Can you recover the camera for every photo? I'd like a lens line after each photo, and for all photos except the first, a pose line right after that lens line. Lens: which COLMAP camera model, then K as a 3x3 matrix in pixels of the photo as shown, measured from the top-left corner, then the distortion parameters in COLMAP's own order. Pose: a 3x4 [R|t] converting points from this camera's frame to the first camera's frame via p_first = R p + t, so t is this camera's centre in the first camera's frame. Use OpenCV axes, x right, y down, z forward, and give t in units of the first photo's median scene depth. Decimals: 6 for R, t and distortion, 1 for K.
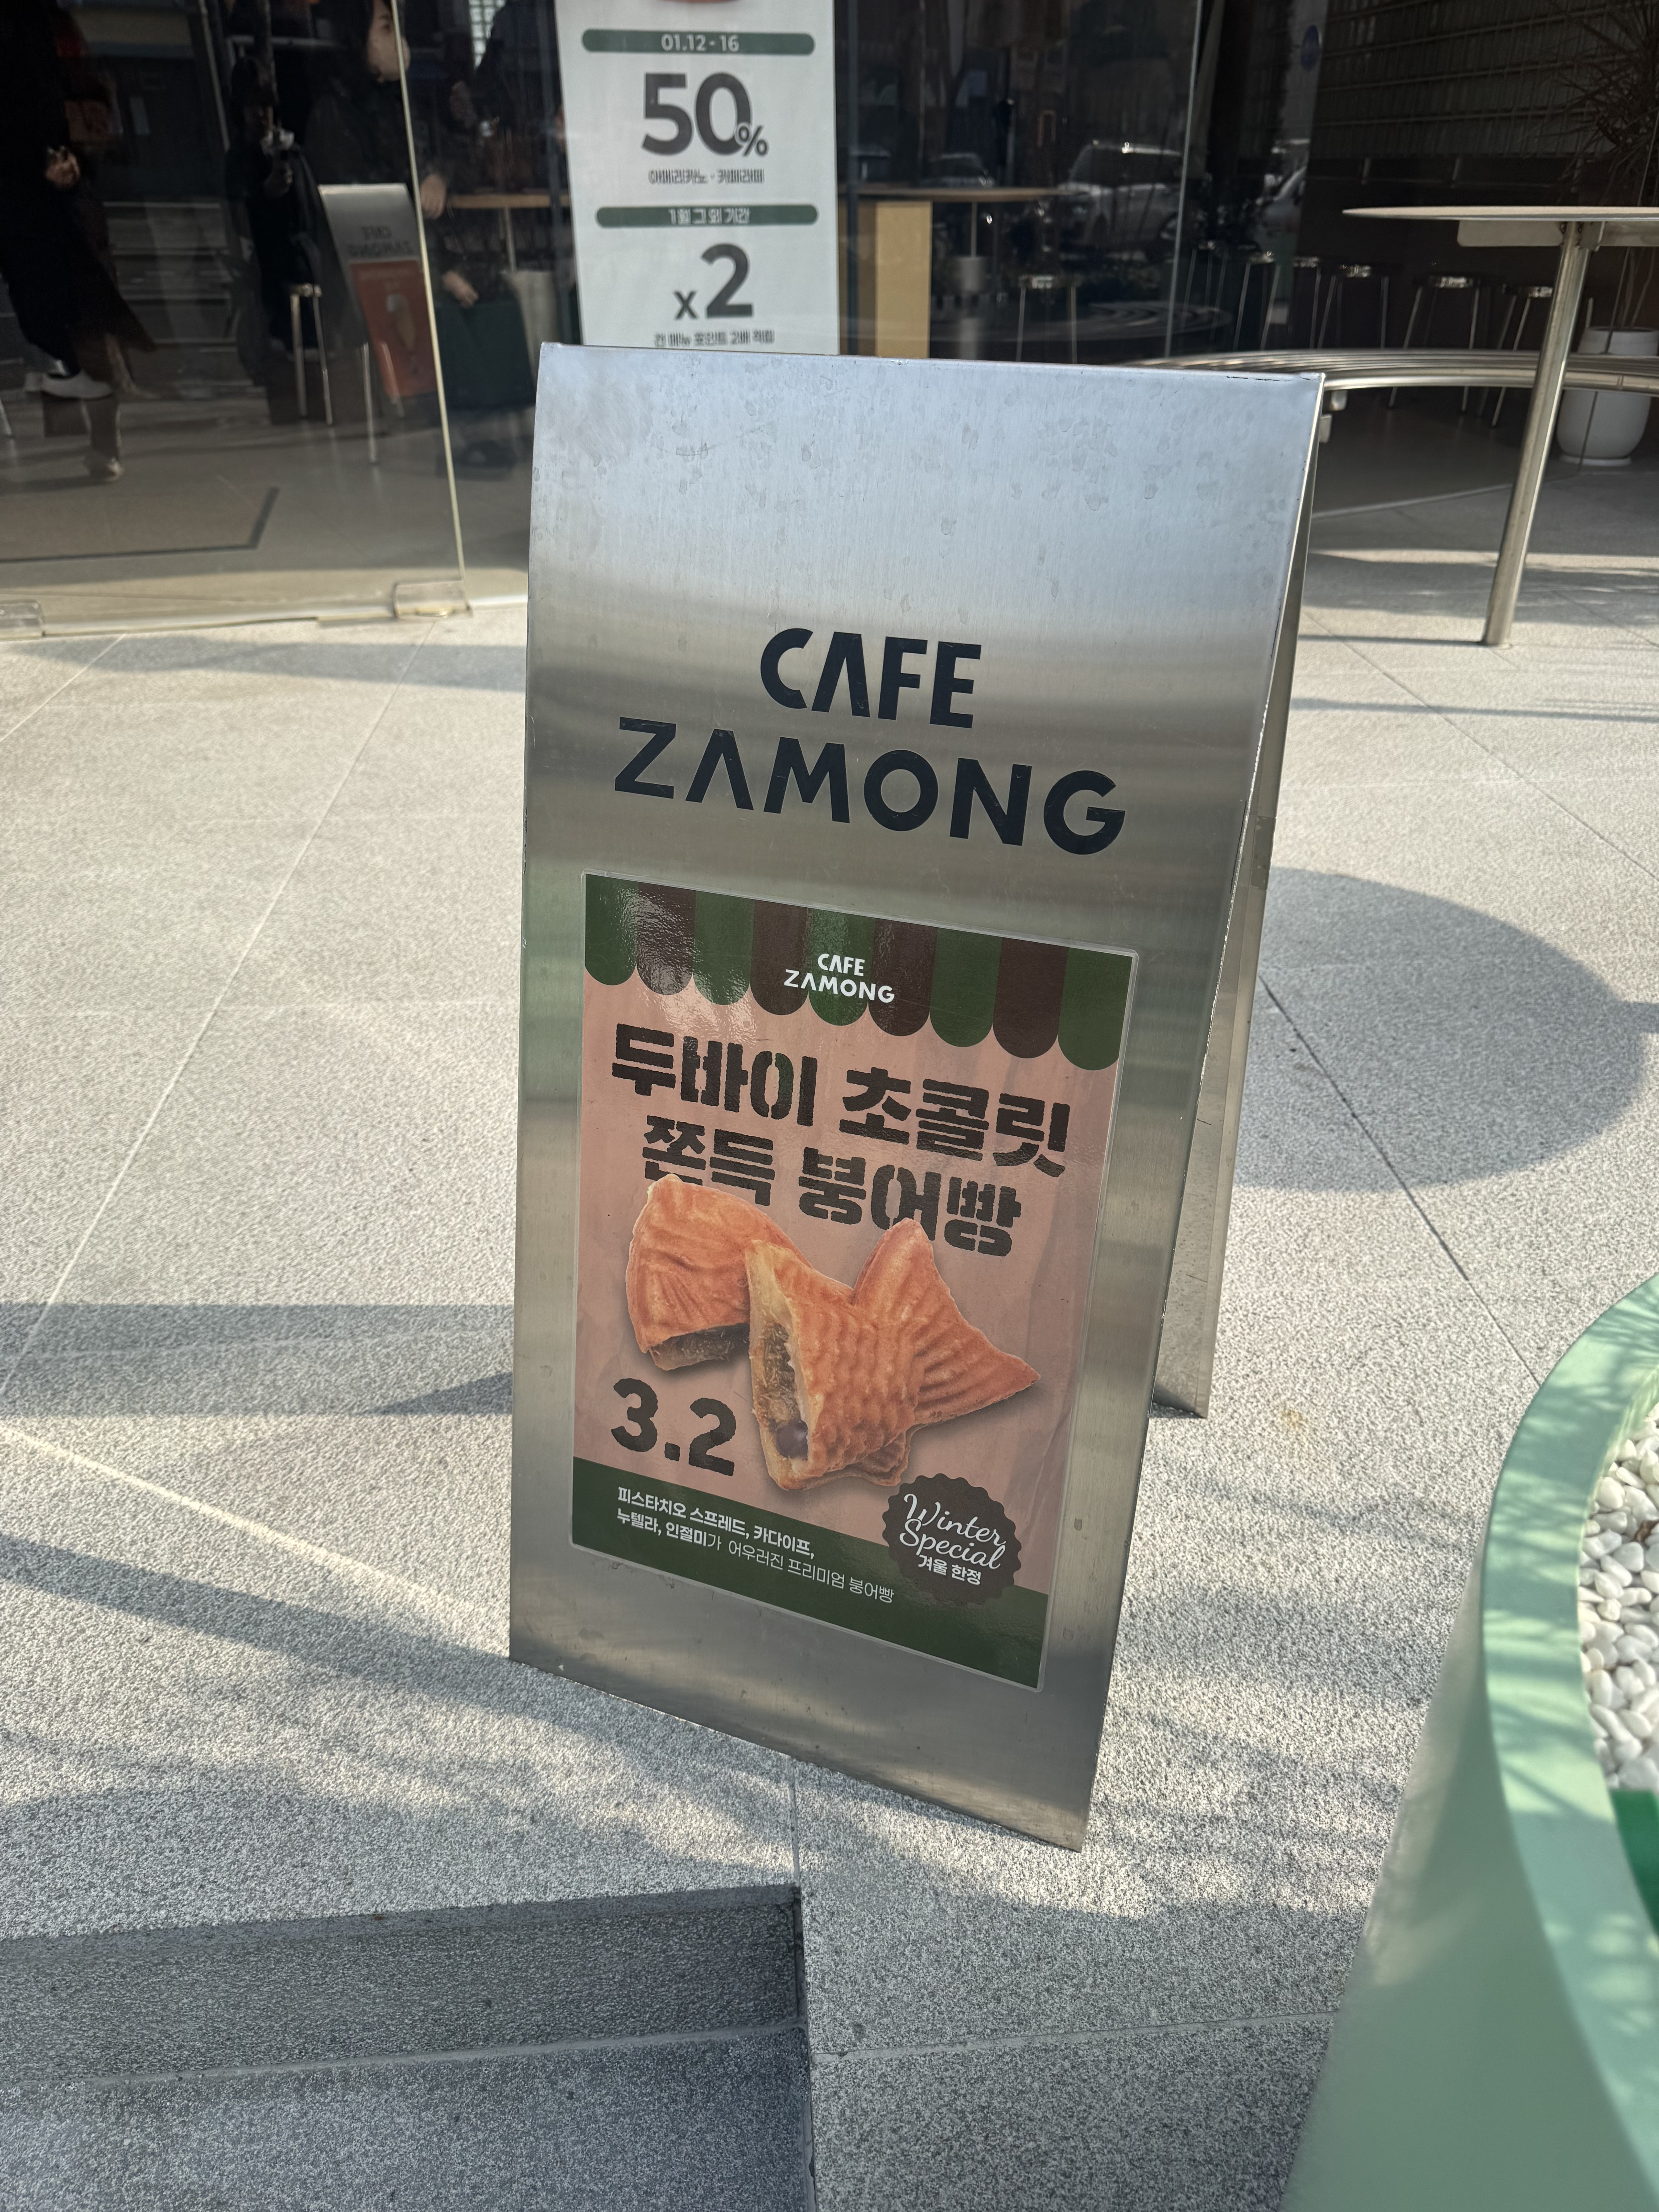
lens RADIAL K [[1552.9, 0, 832.9], [0, 1552.9, 1107.4], [0, 0, 1]] dist [0.008145, 0.000654]
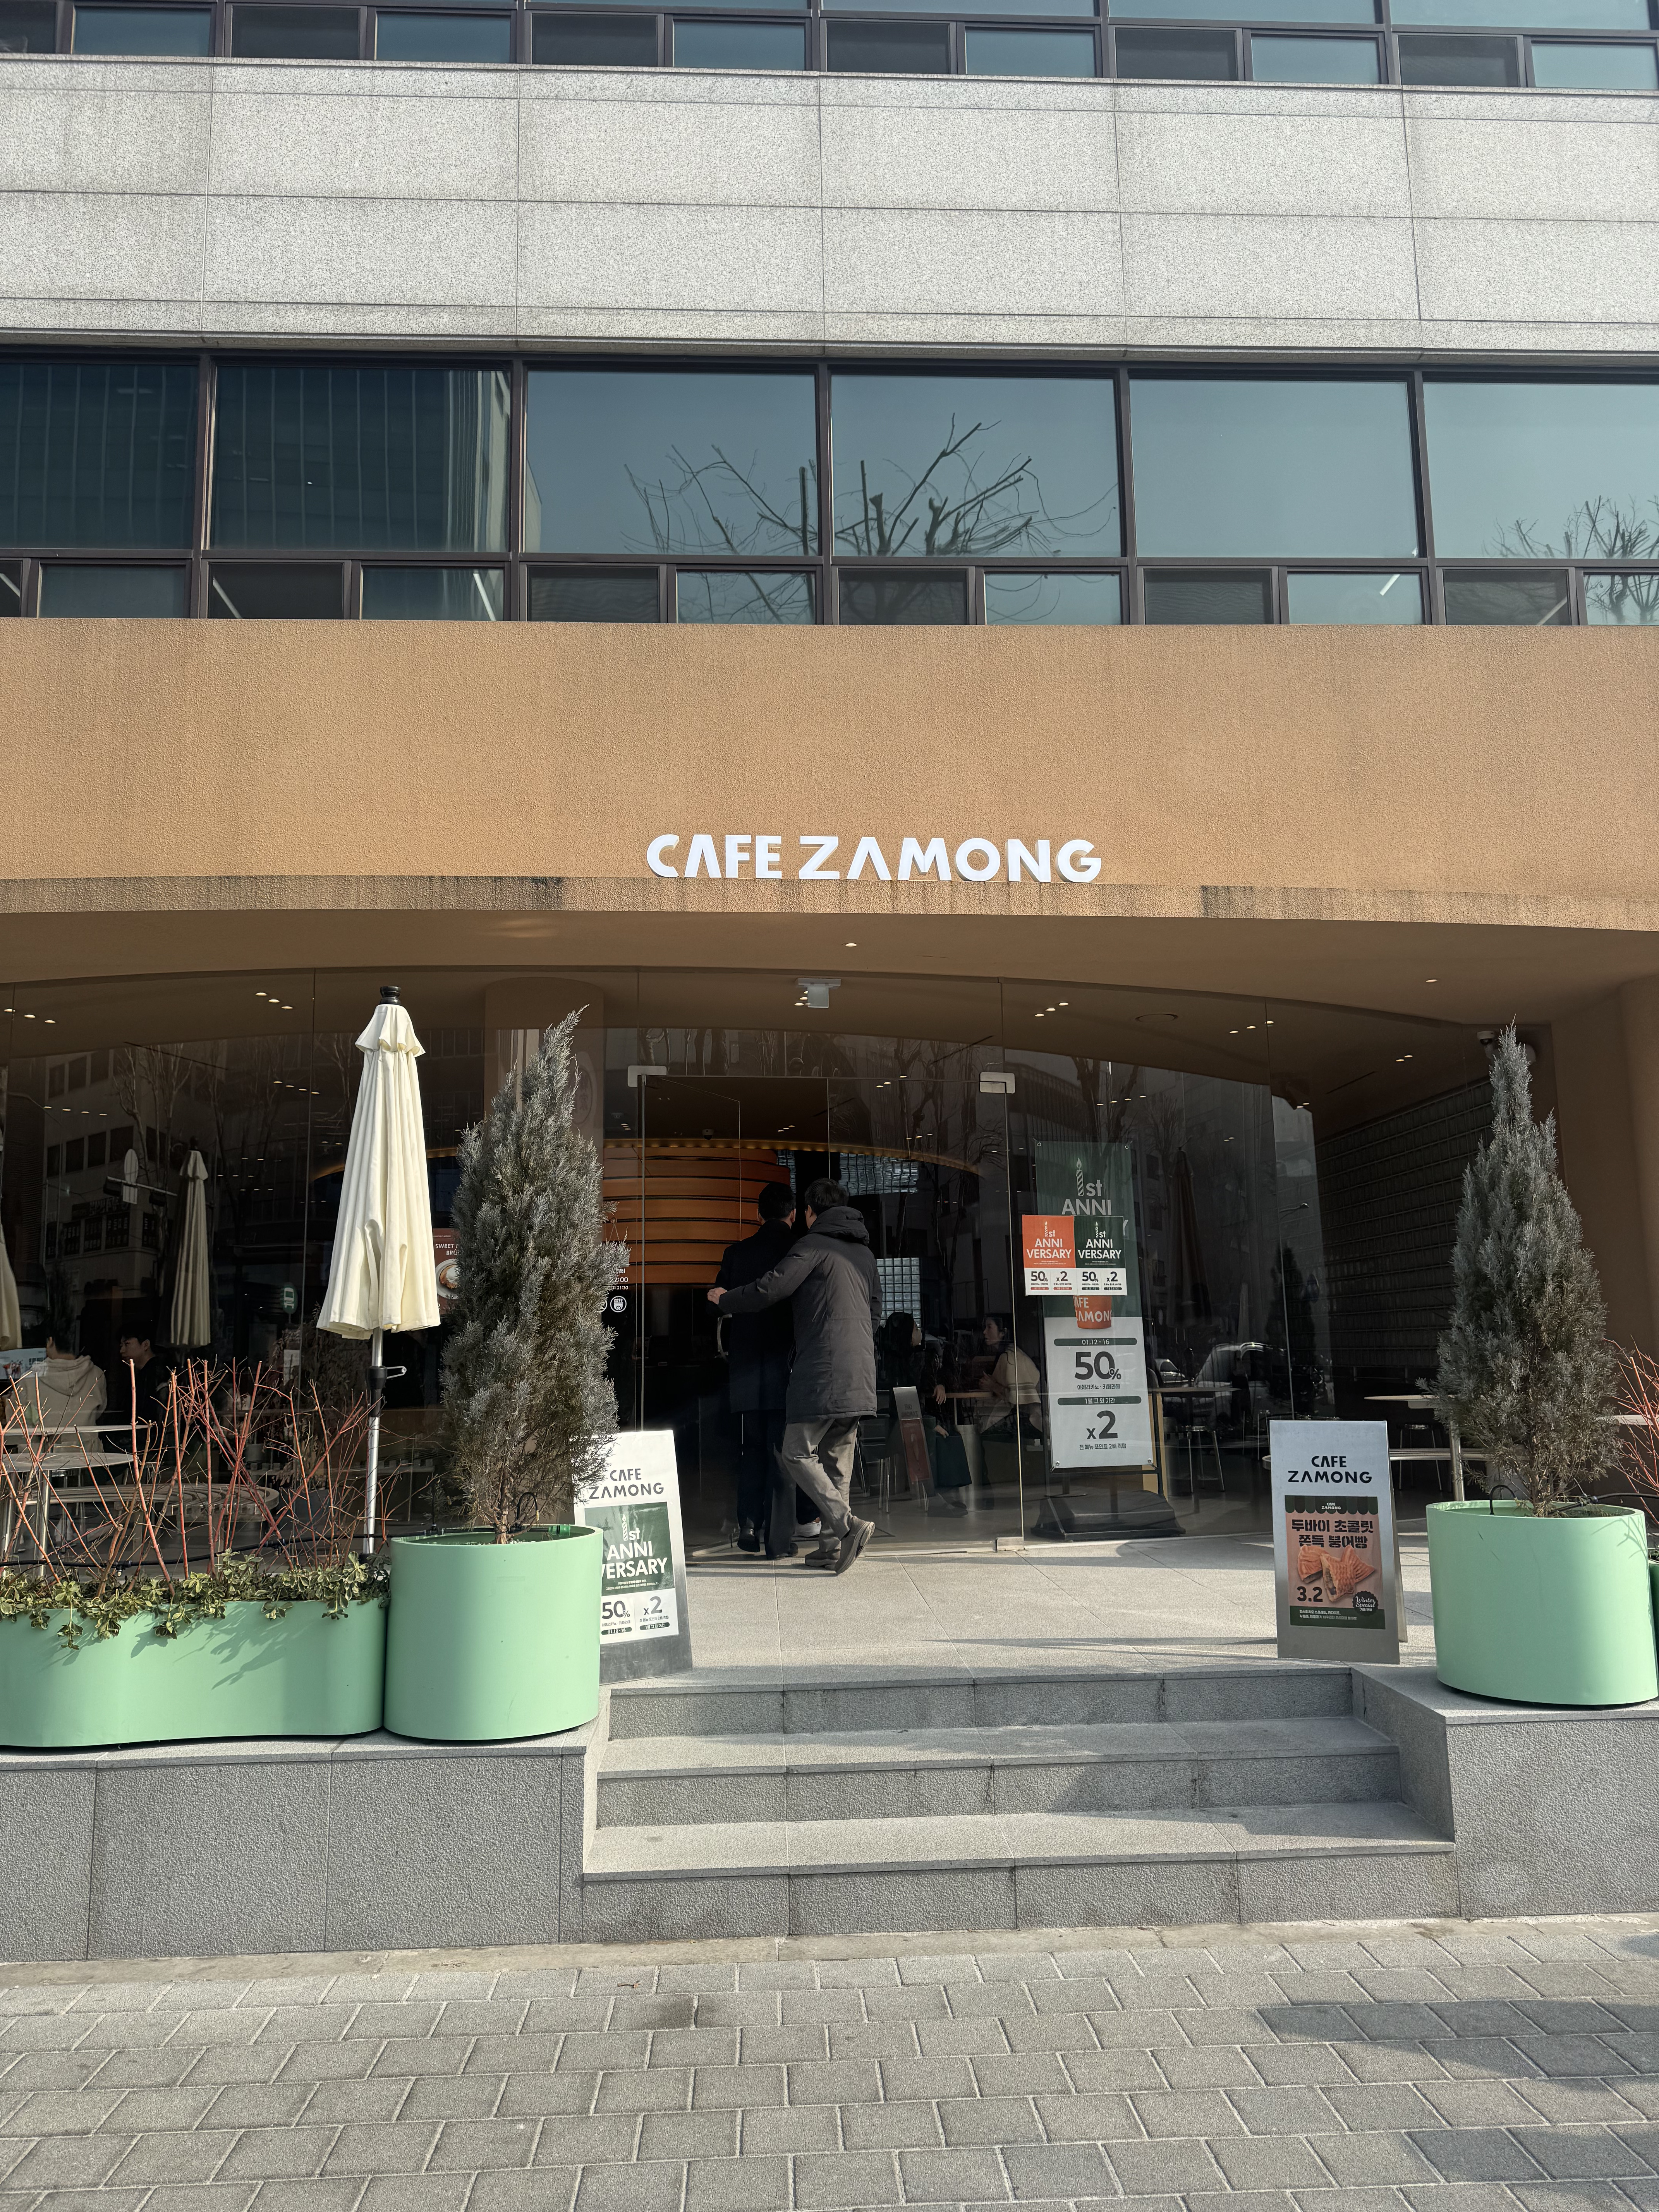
lens RADIAL K [[1552.9, 0, 827.4], [0, 1552.9, 1109.0], [0, 0, 1]] dist [0.008145, 0.000654]
pose [[0.999603, -0.014482, -0.024180, -1.682295], [-0.004569, 0.763294, -0.646035, 2.504735], [0.027813, 0.645889, 0.762924, -4.464304]]
